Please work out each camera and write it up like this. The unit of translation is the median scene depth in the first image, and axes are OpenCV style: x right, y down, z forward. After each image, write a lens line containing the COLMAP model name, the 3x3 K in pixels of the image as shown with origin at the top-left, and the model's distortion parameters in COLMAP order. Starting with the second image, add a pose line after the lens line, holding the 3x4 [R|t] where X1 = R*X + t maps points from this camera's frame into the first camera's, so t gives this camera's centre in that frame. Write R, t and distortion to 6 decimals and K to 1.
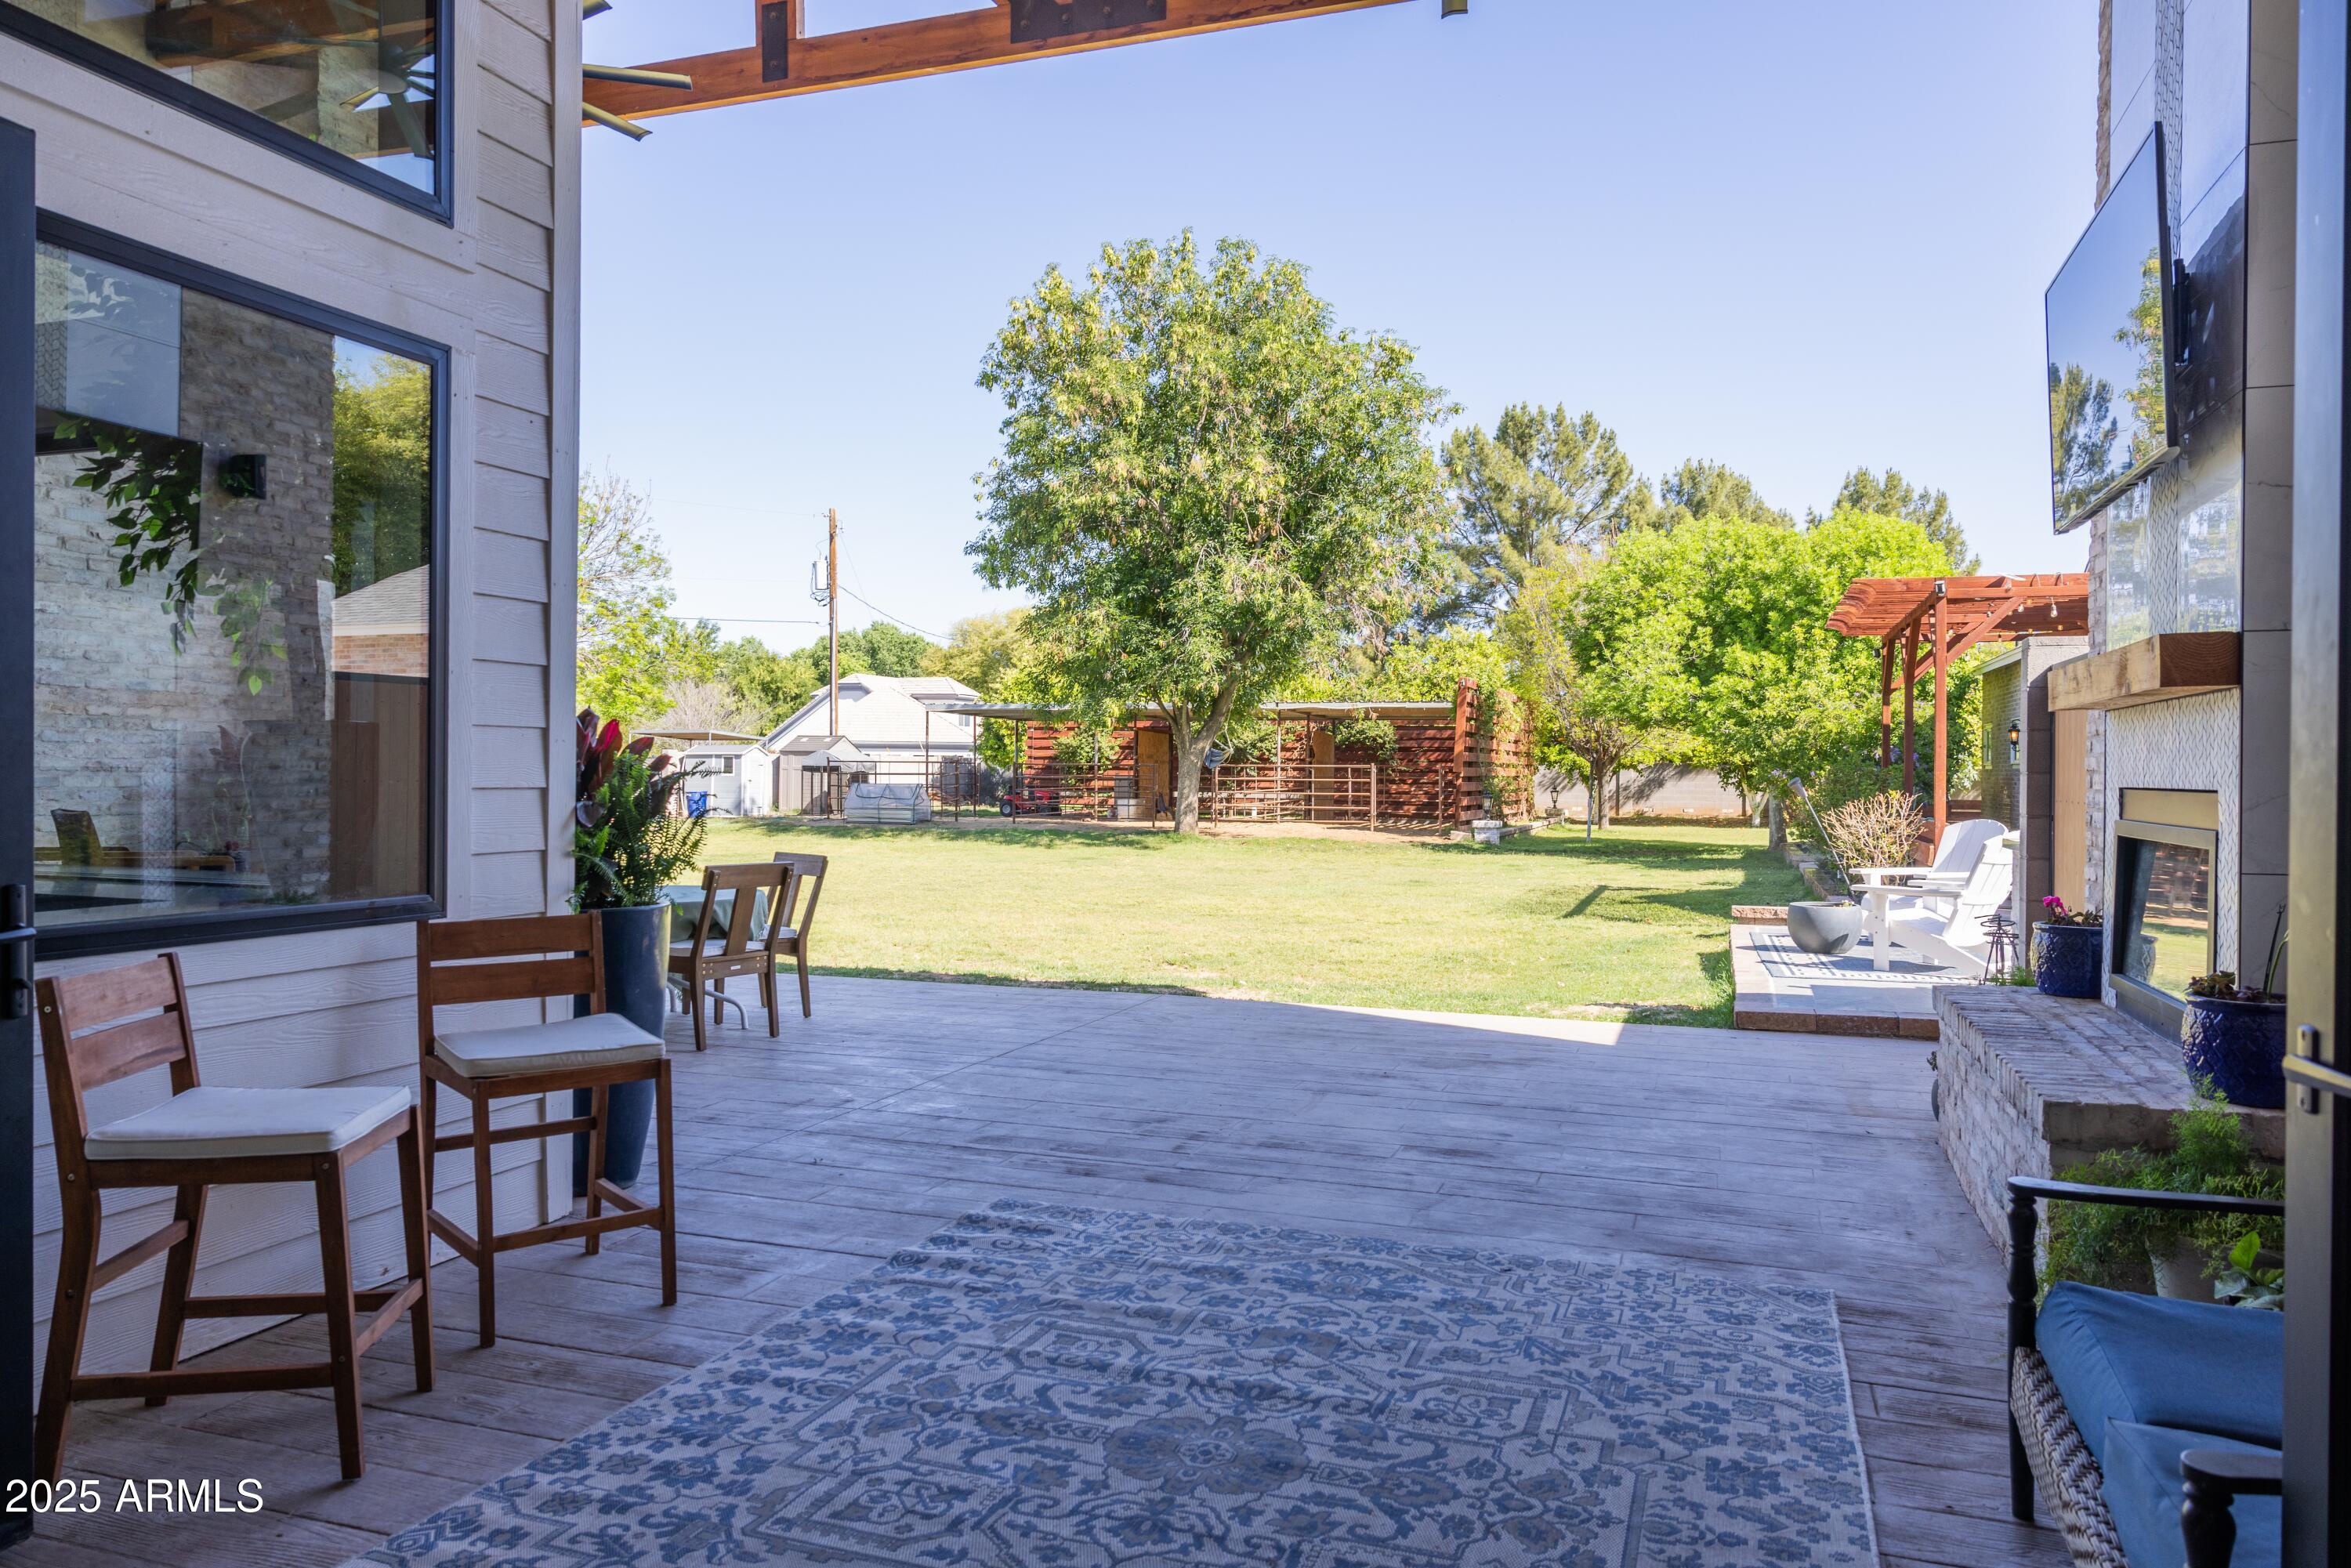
lens RADIAL K [[1604.4, 0, 1171.6], [0, 1604.4, 782.4], [0, 0, 1]] dist [0.001017, -0.000085]
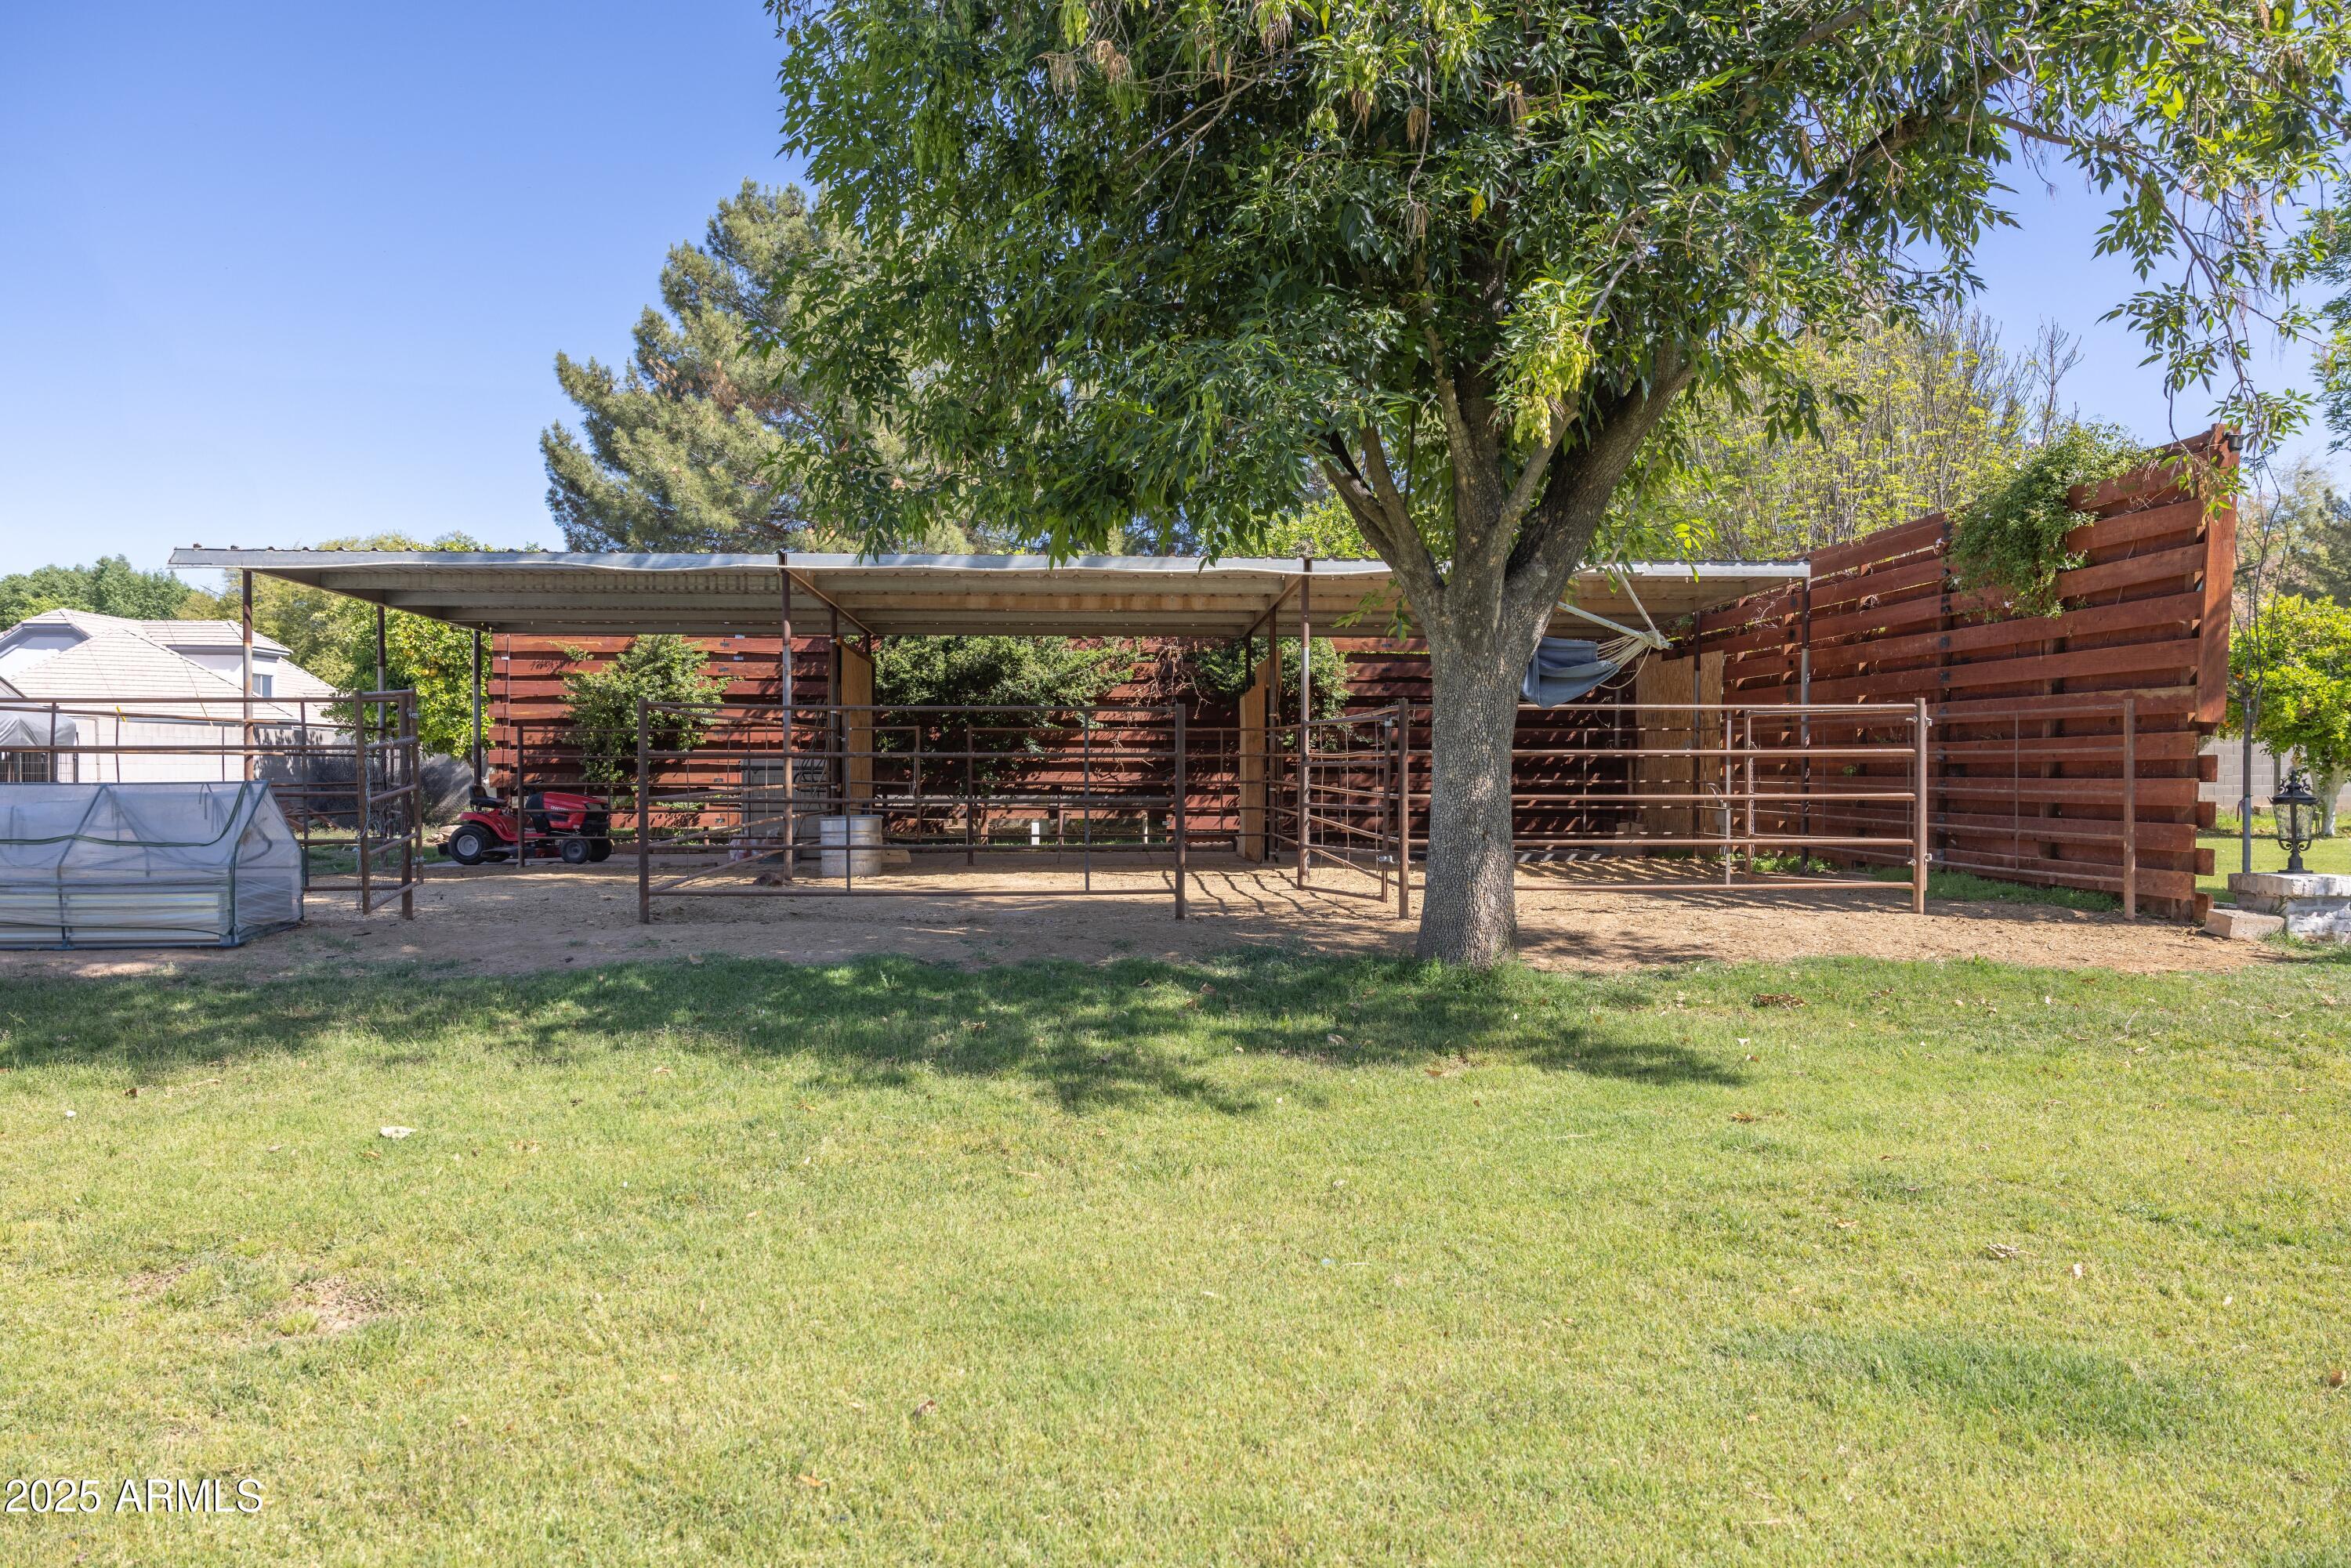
lens RADIAL K [[1604.4, 0, 1168.2], [0, 1604.4, 785.5], [0, 0, 1]] dist [0.001017, -0.000085]
pose [[0.920616, -0.009602, 0.390352, -0.097255], [0.008164, 0.999952, 0.005343, 0.001053], [-0.390384, -0.001732, 0.920650, 0.562054]]
